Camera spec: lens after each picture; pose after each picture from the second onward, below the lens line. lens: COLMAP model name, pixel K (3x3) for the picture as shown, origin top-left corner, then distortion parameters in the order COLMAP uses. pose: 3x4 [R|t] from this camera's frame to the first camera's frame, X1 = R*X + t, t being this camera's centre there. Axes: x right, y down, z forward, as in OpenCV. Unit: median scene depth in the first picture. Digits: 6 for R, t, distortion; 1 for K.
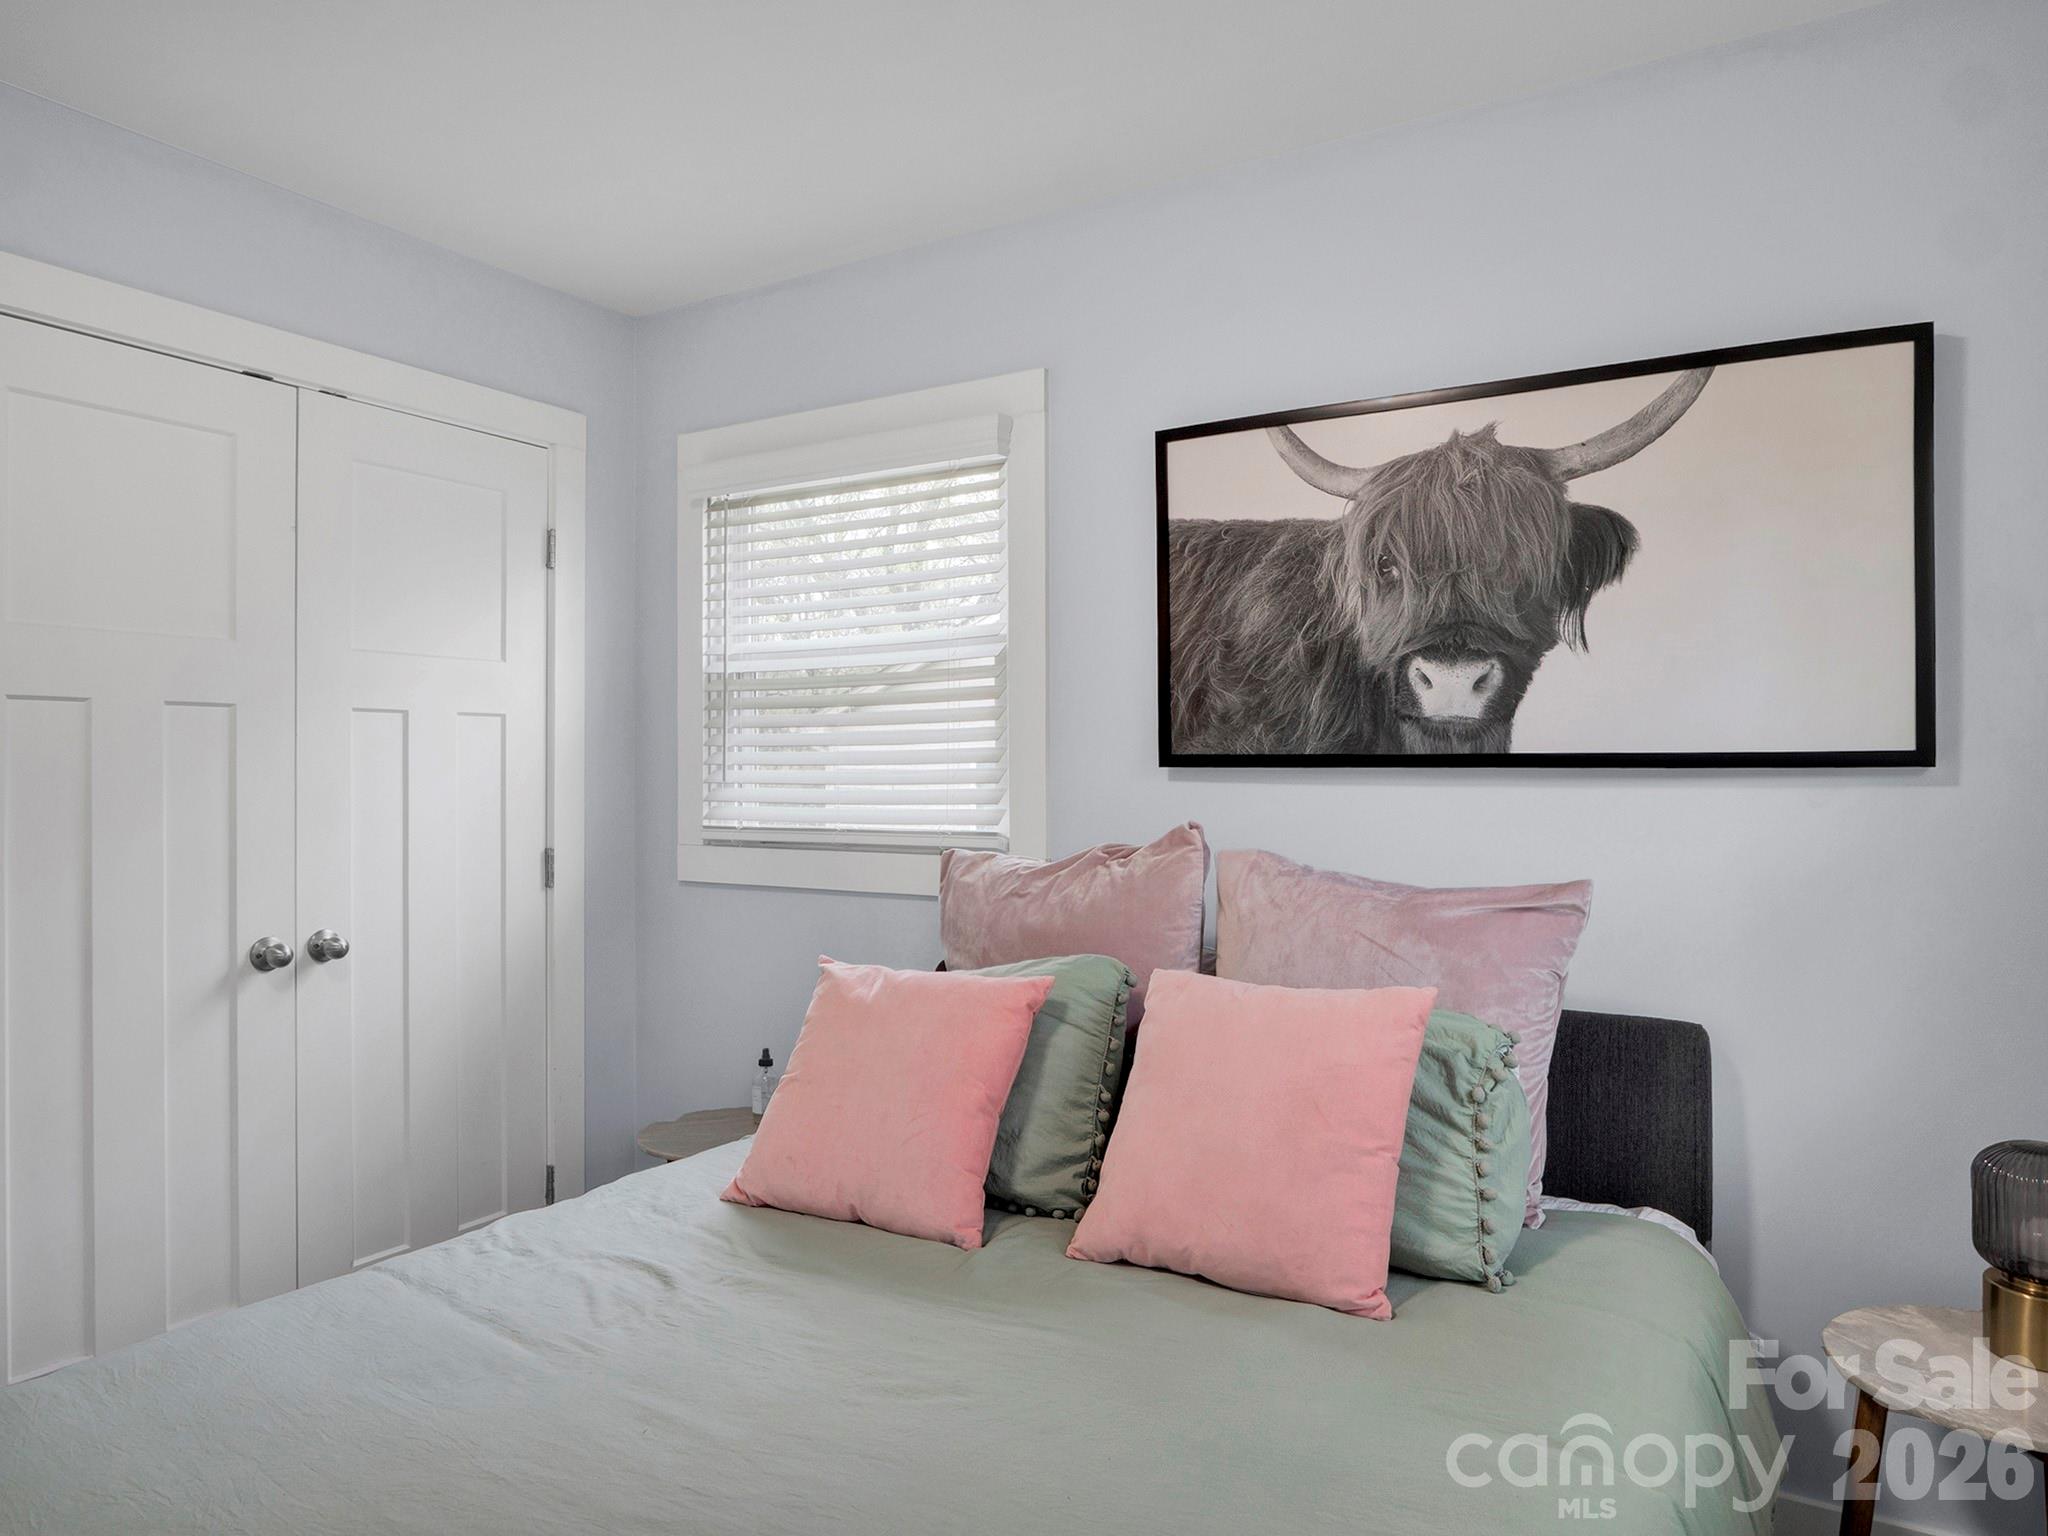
lens RADIAL K [[1302.2, 0, 1014.9], [0, 1302.2, 747.3], [0, 0, 1]] dist [-0.023044, 0.006834]
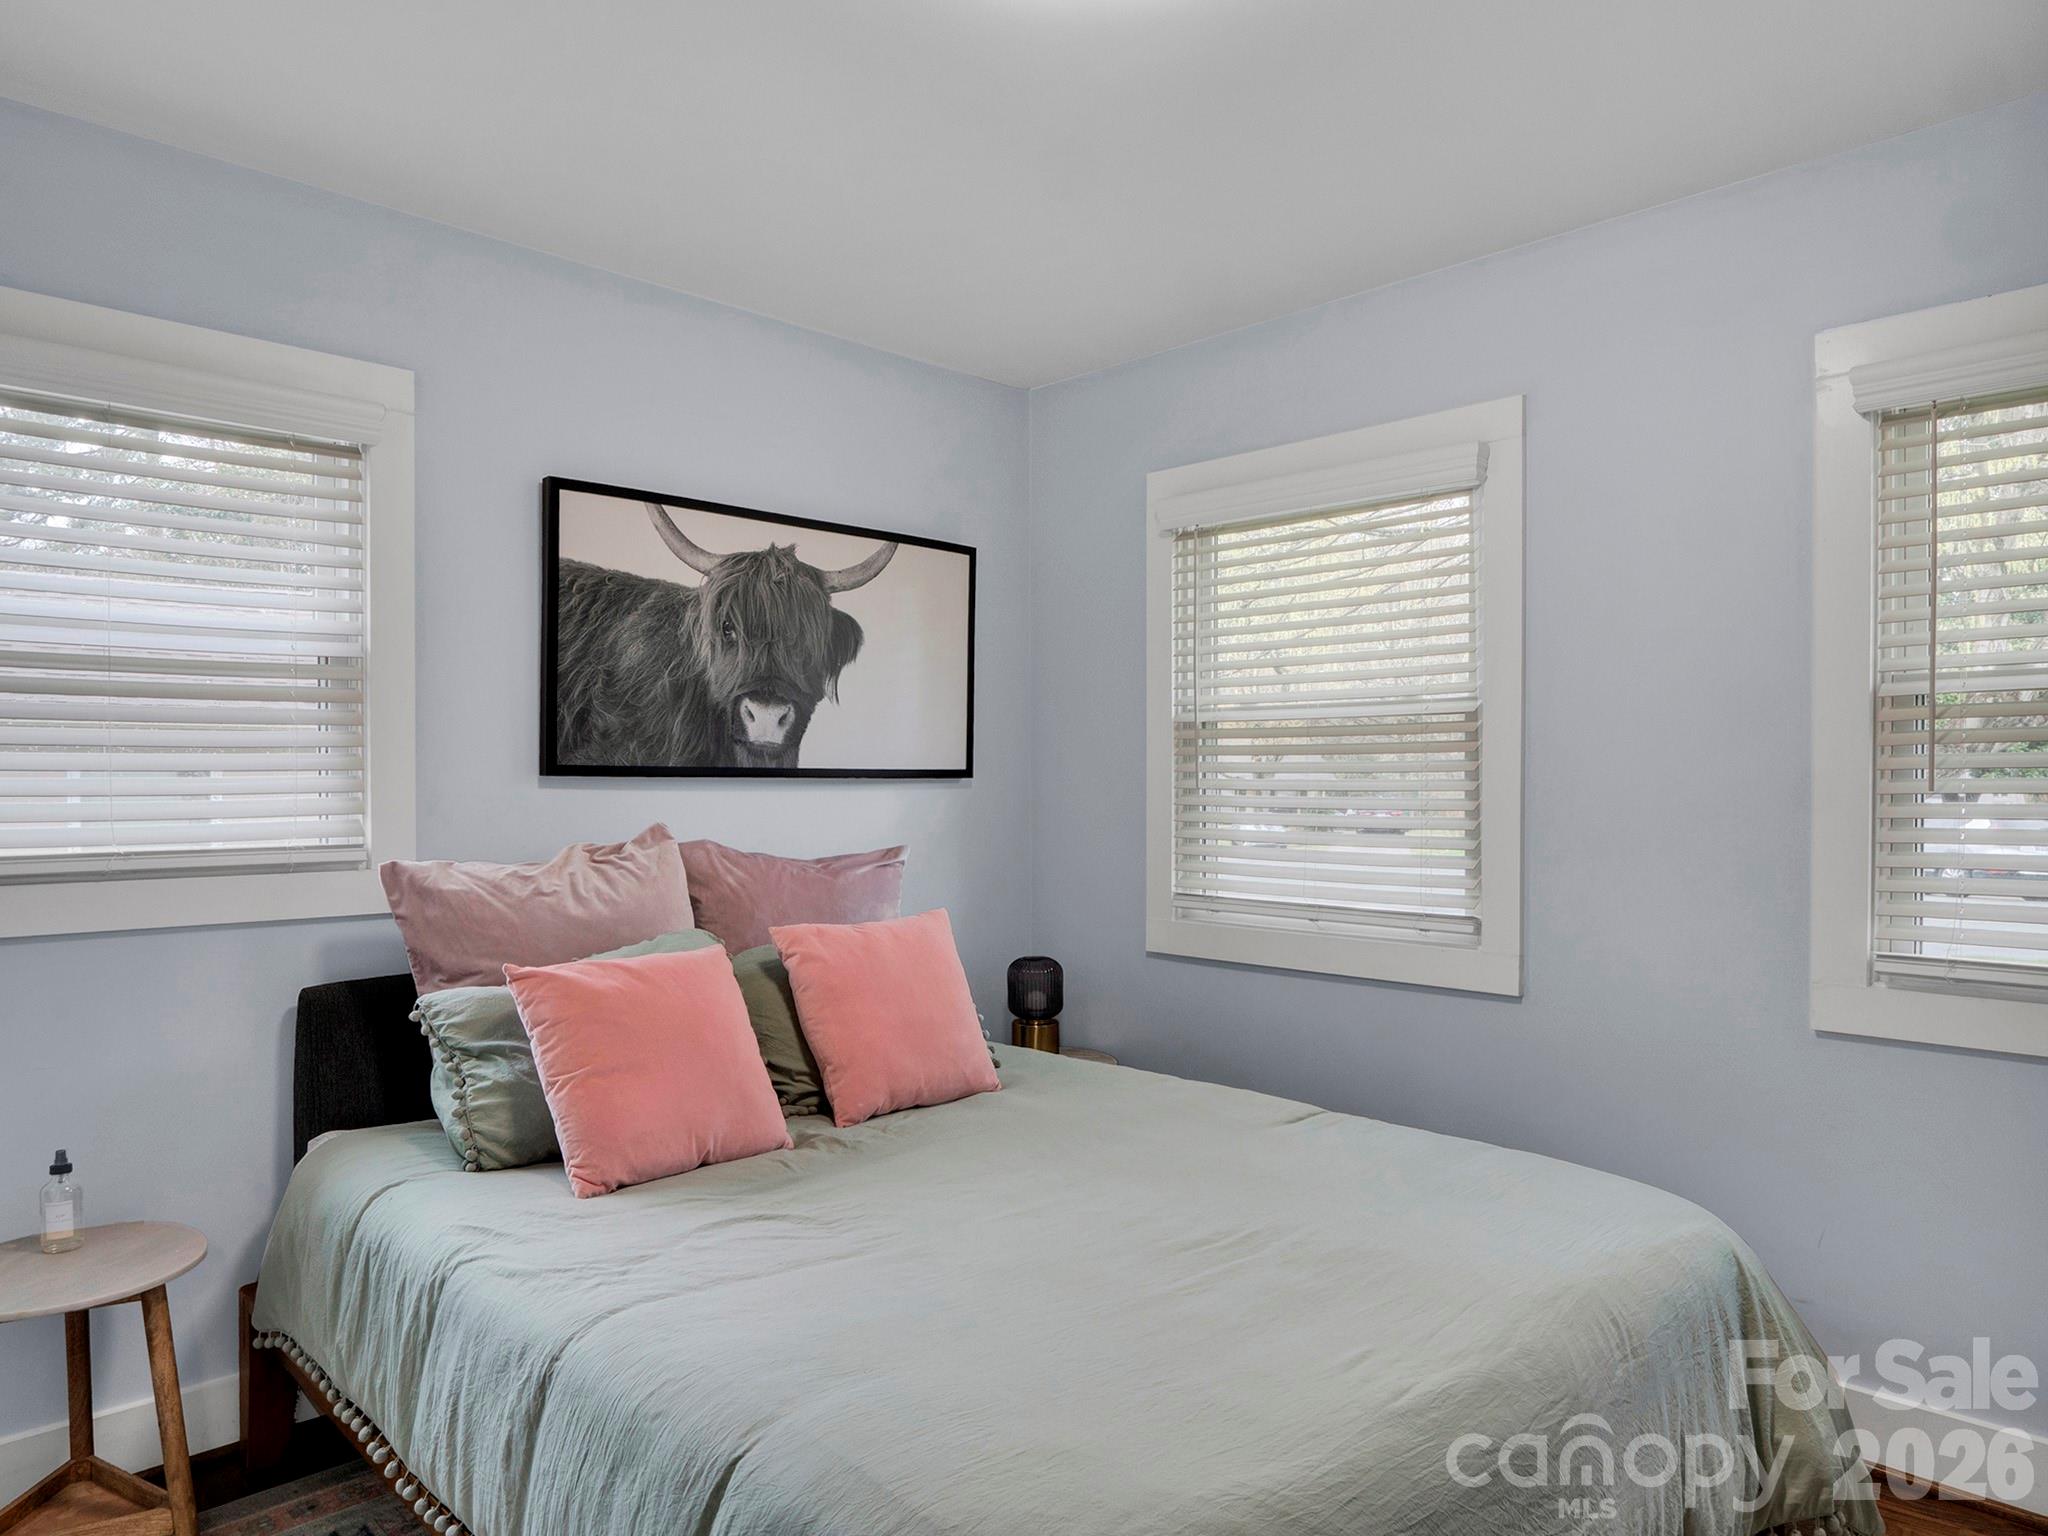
lens RADIAL K [[1302.2, 0, 1010.6], [0, 1302.2, 783.7], [0, 0, 1]] dist [-0.023044, 0.006834]
pose [[0.262194, 0.001437, 0.965014, -0.945873], [-0.014272, 0.999895, 0.002389, 0.014813], [-0.964910, -0.014398, 0.262187, 0.351778]]
